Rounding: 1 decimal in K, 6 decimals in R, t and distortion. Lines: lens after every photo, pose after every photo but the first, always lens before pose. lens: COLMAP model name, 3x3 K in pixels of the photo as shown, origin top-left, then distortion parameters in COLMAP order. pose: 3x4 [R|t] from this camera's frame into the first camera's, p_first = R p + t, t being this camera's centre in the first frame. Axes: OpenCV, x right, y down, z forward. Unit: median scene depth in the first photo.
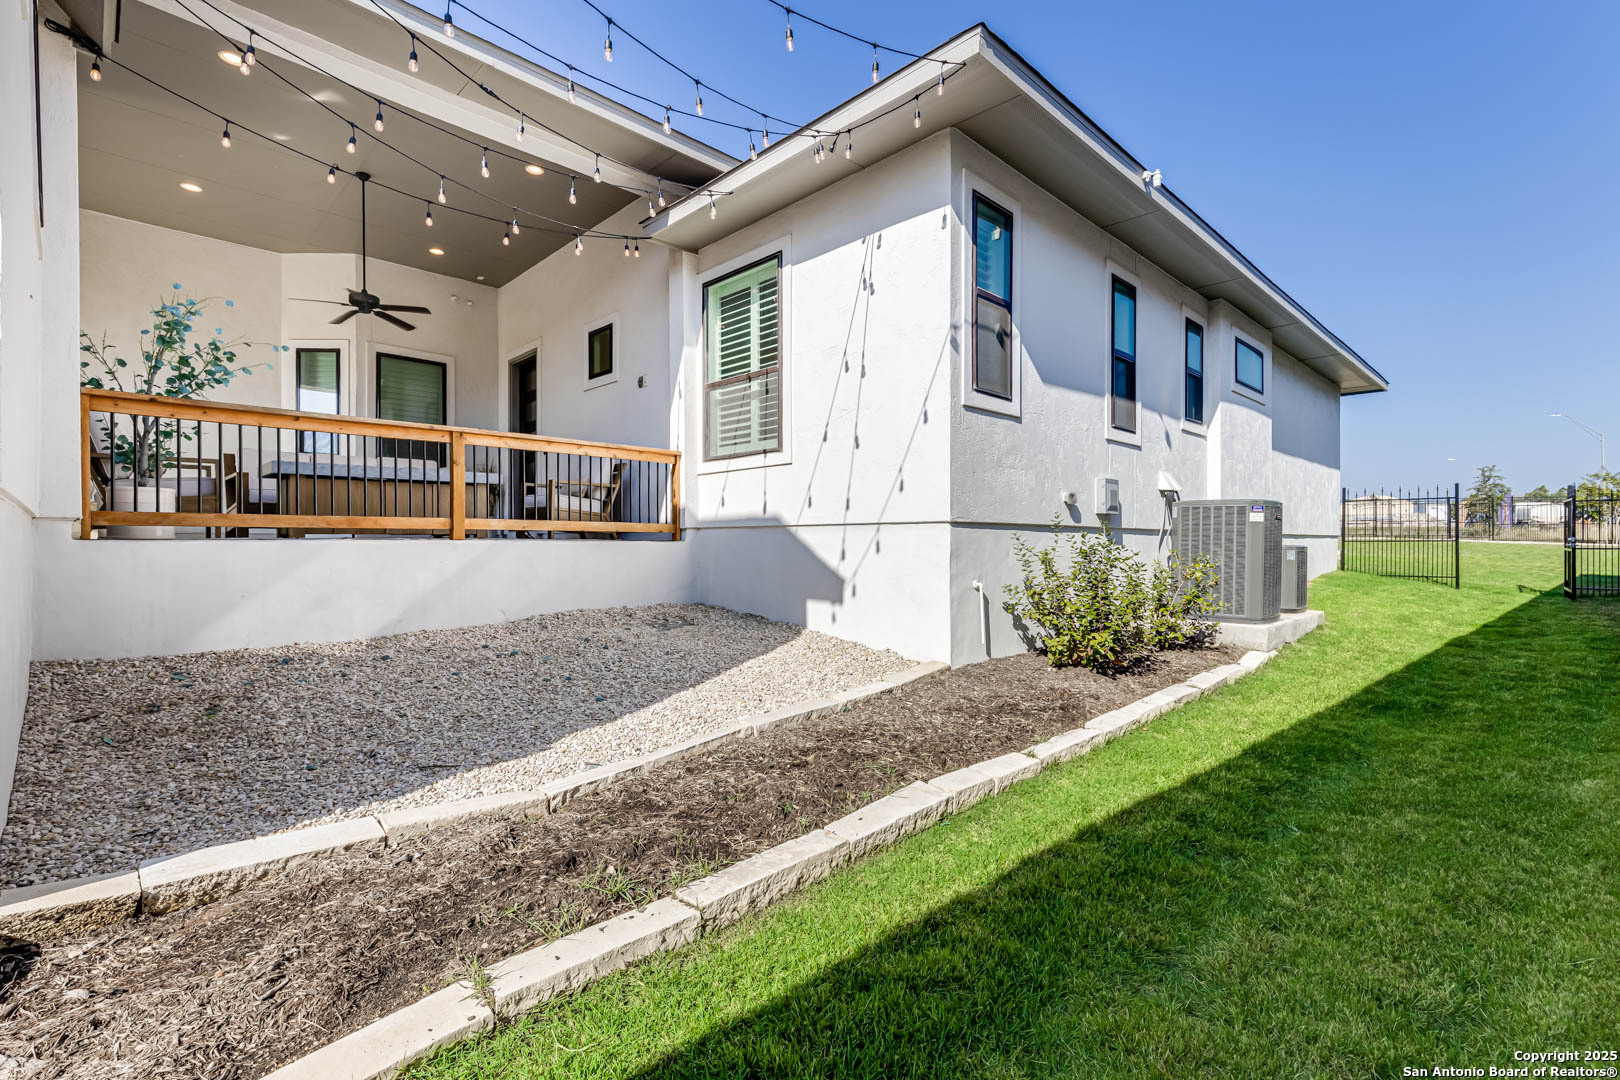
lens RADIAL K [[742.0, 0, 809.9], [0, 742.0, 545.8], [0, 0, 1]] dist [-0.000032, 0.000000]
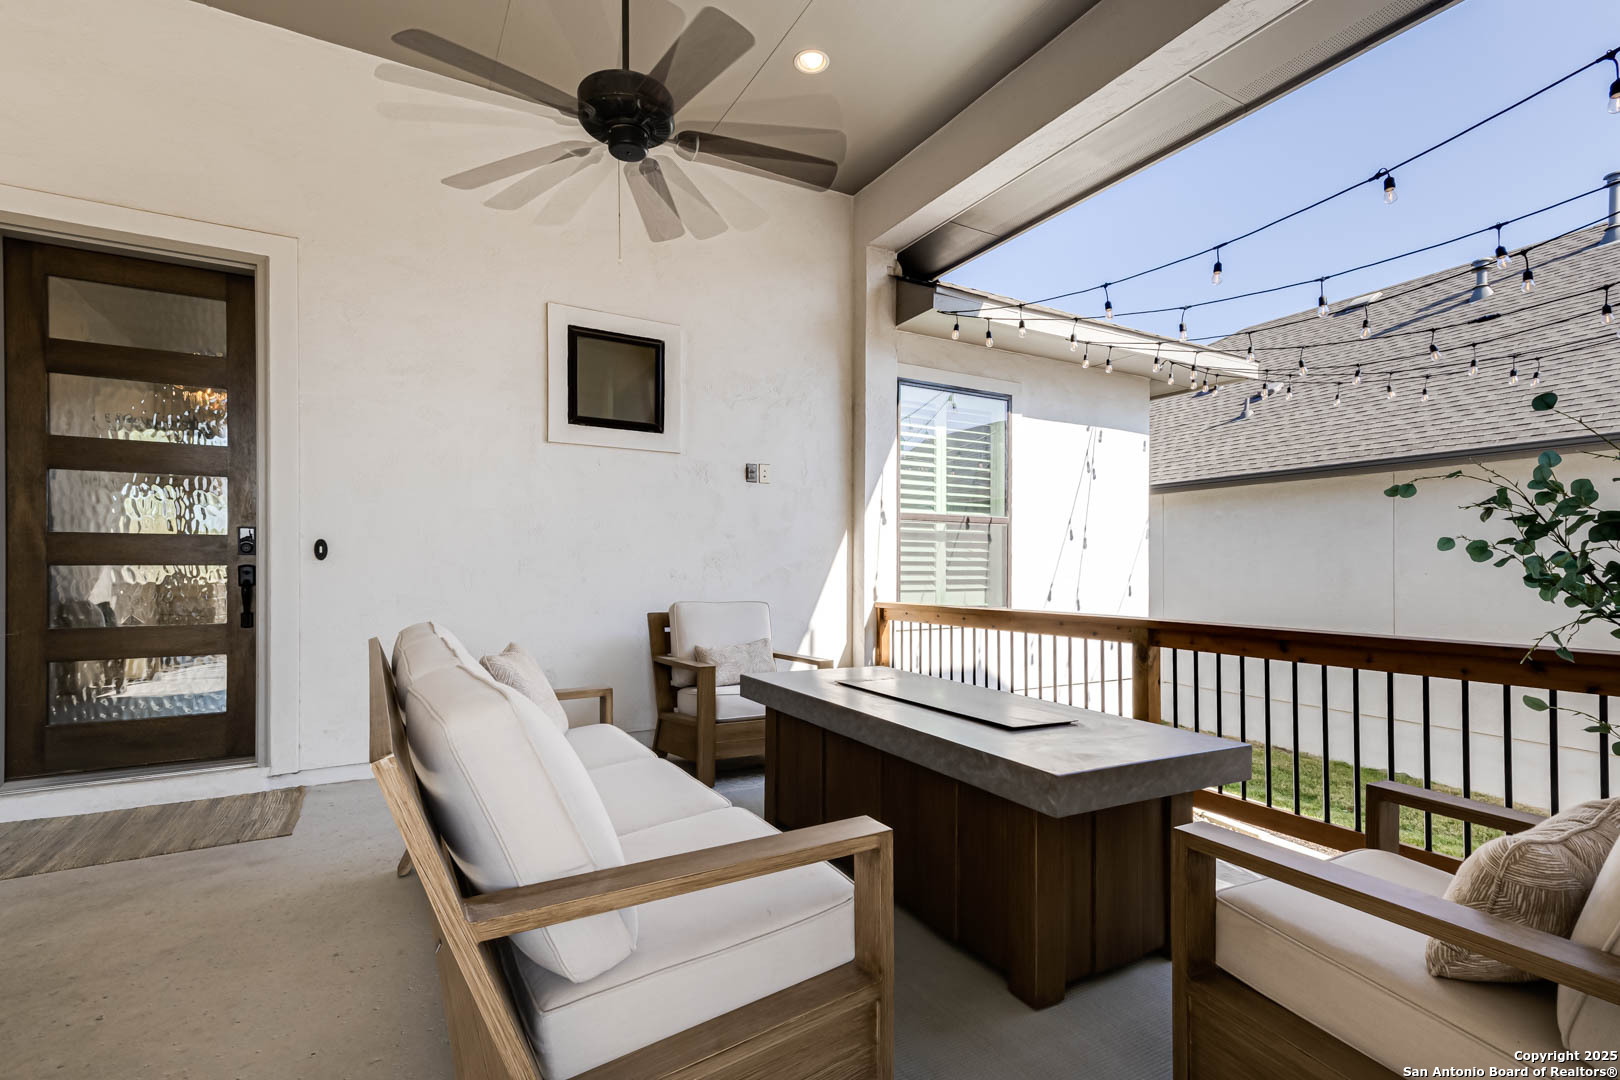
lens RADIAL K [[742.0, 0, 809.2], [0, 742.0, 549.7], [0, 0, 1]] dist [-0.000032, 0.000000]
pose [[0.239574, 0.014689, 0.970767, -1.027882], [0.003224, 0.999868, -0.015925, -0.191625], [-0.970873, 0.006945, 0.239495, 1.043519]]
